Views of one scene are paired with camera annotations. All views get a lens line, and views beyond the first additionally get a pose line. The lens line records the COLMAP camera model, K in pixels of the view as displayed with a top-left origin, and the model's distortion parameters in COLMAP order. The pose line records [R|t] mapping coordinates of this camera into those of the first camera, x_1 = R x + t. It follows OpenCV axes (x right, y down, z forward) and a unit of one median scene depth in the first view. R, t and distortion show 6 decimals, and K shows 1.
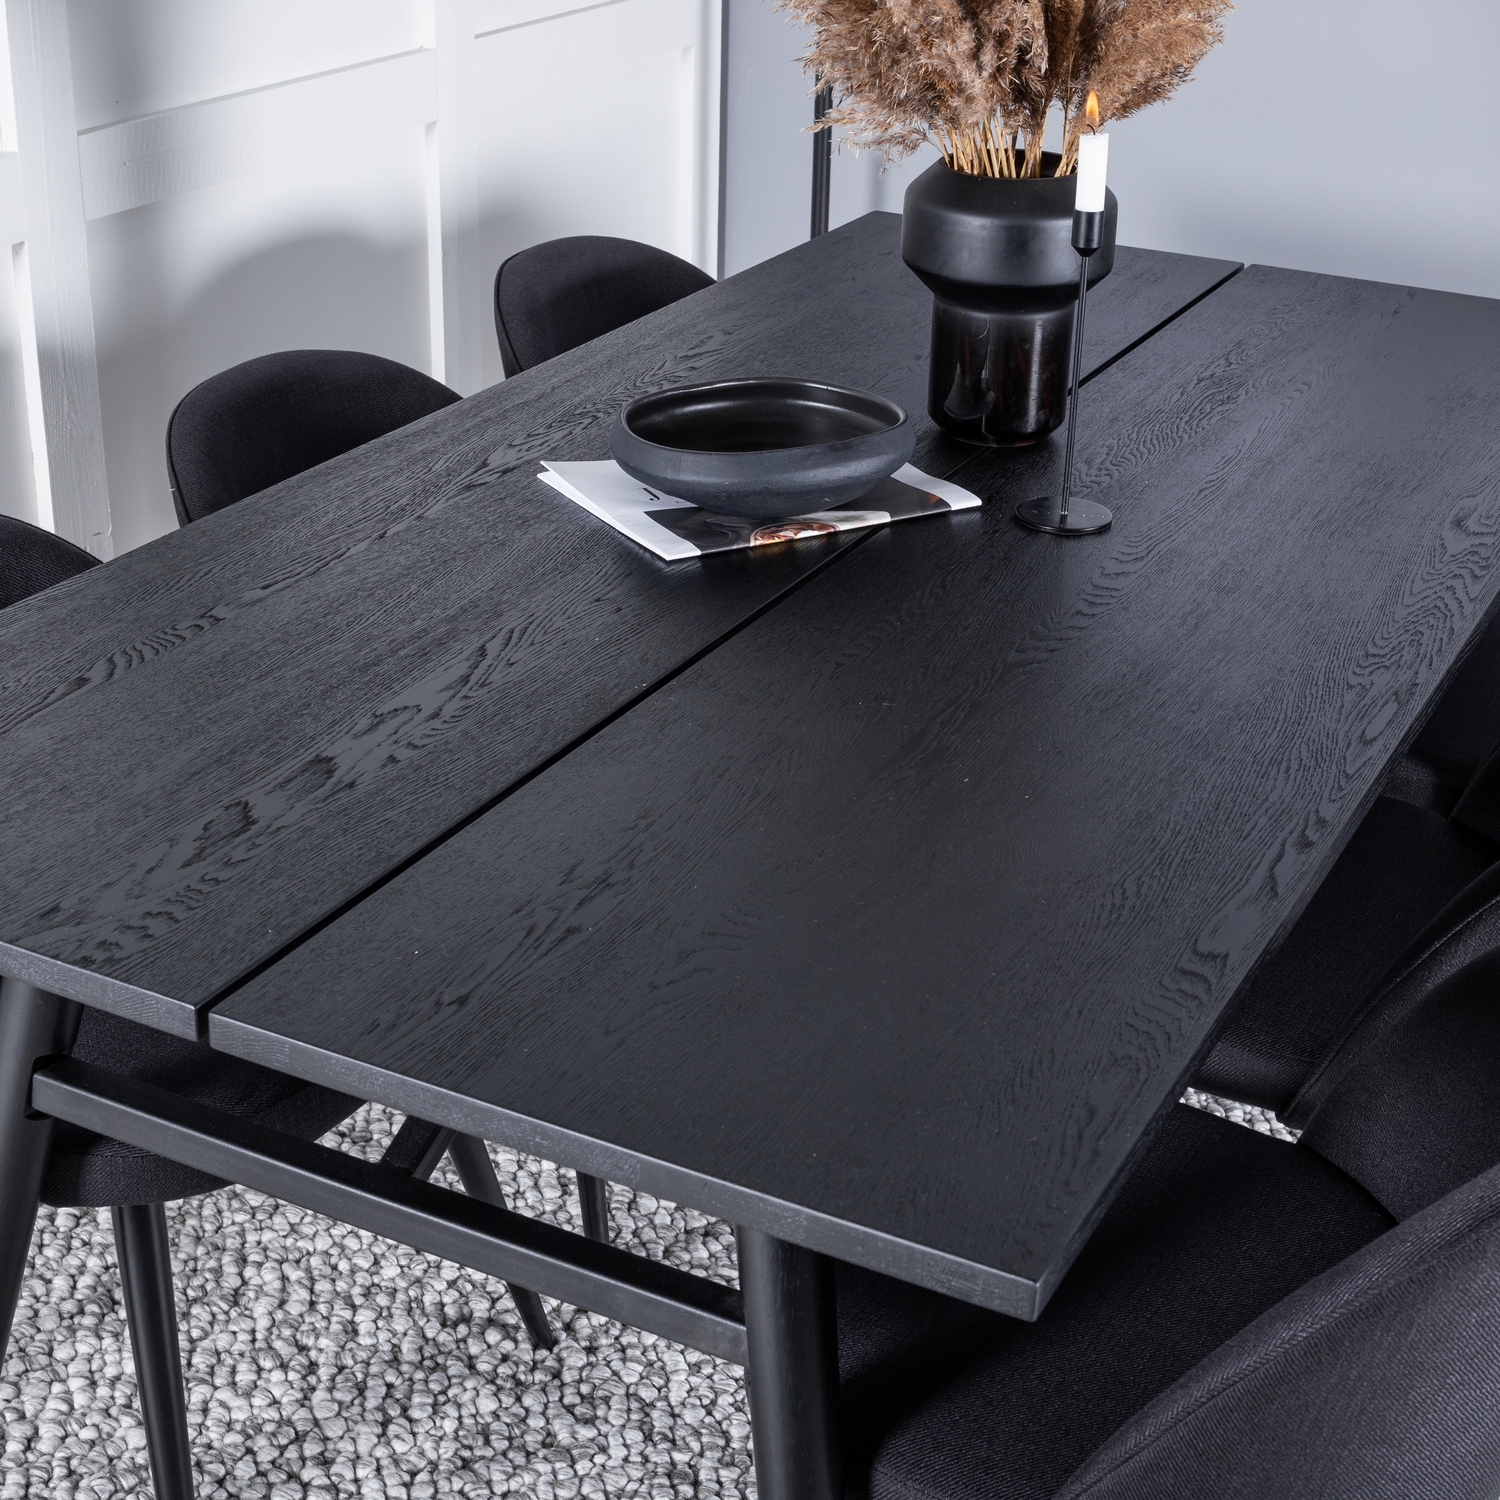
lens RADIAL K [[2569.3, 0, 750.0], [0, 2569.3, 750.0], [0, 0, 1]] dist [-0.022135, -0.055919]
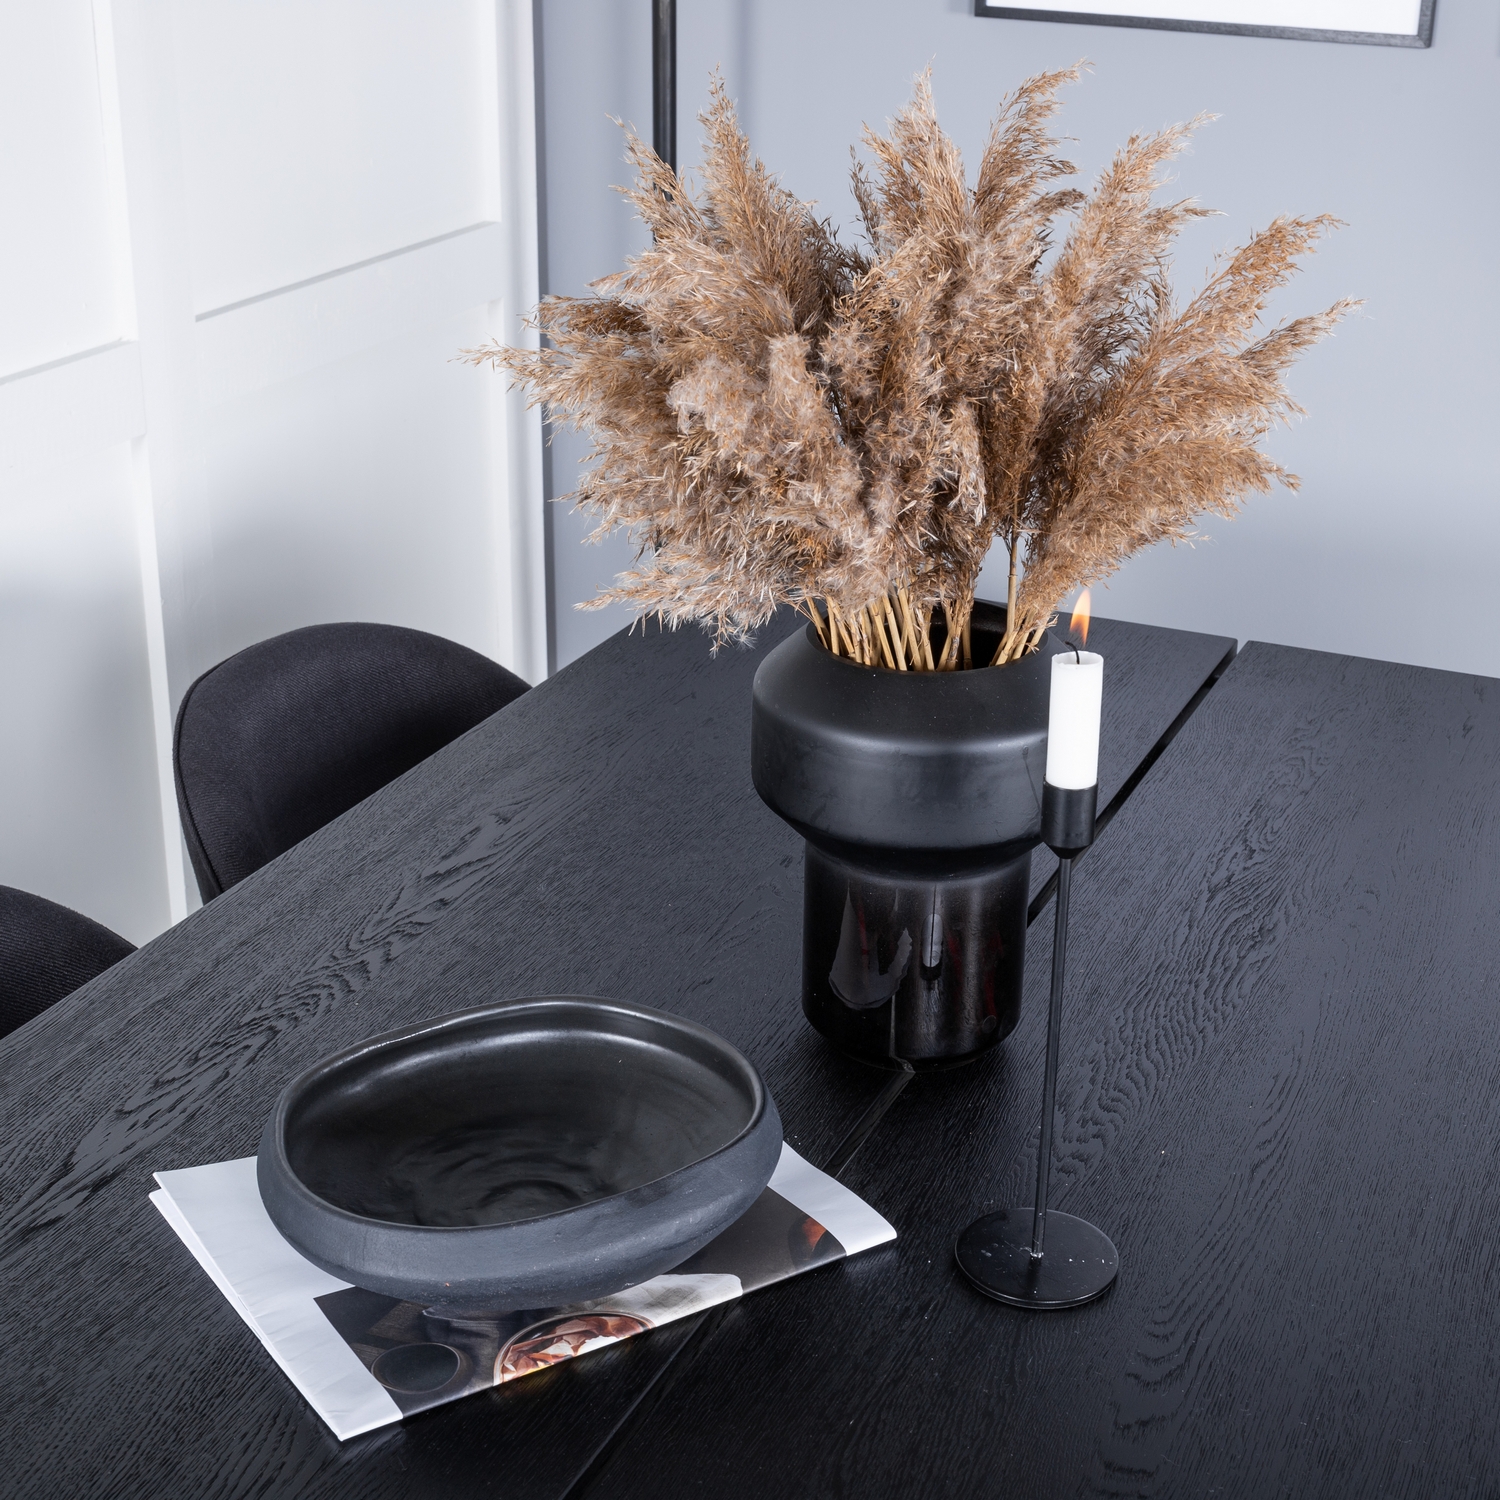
lens RADIAL K [[2475.0, 0, 750.0], [0, 2475.0, 750.0], [0, 0, 1]] dist [-0.012754, -0.113700]
pose [[0.998764, -0.029690, 0.039875, 0.035578], [0.031217, 0.998781, -0.038233, -0.179849], [-0.038691, 0.039431, 0.998473, 0.410866]]
